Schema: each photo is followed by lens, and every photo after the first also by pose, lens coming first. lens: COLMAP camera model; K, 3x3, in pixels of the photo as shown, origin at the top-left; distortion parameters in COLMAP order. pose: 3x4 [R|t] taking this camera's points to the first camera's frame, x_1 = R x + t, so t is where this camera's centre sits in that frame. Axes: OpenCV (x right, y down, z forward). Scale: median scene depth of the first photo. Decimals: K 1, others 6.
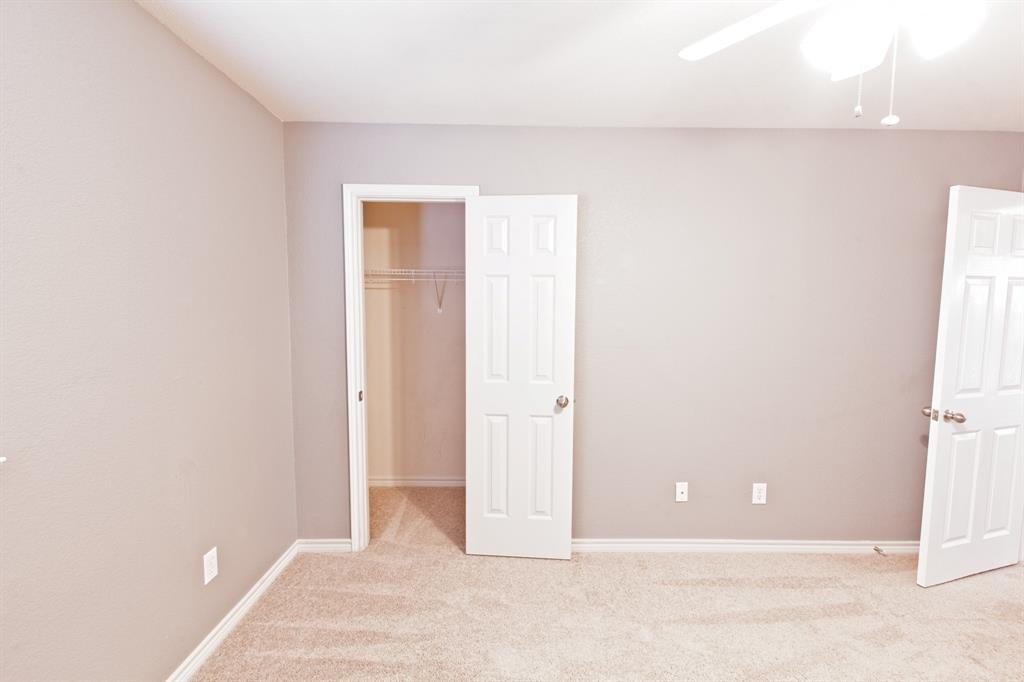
lens RADIAL K [[449.5, 0, 517.9], [0, 449.5, 343.9], [0, 0, 1]] dist [0.018452, -0.010534]
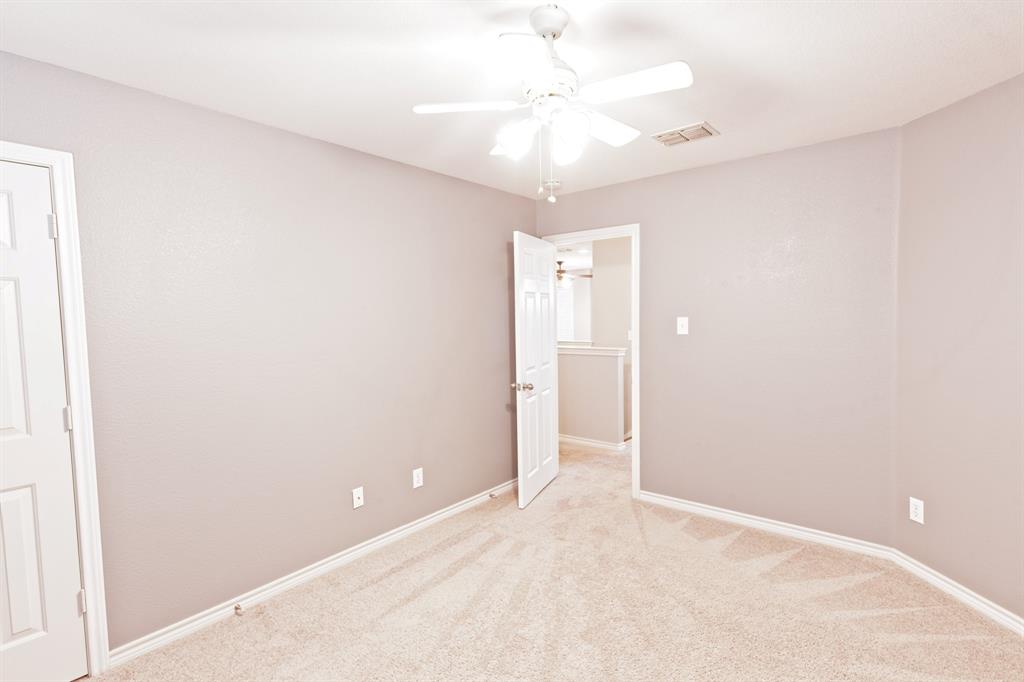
lens RADIAL K [[469.3, 0, 516.5], [0, 469.3, 342.9], [0, 0, 1]] dist [0.023019, -0.012329]
pose [[0.661969, -0.068851, 0.746362, -0.194397], [0.090420, 0.995835, 0.011668, -0.001940], [-0.744057, 0.059762, 0.665438, -0.001703]]
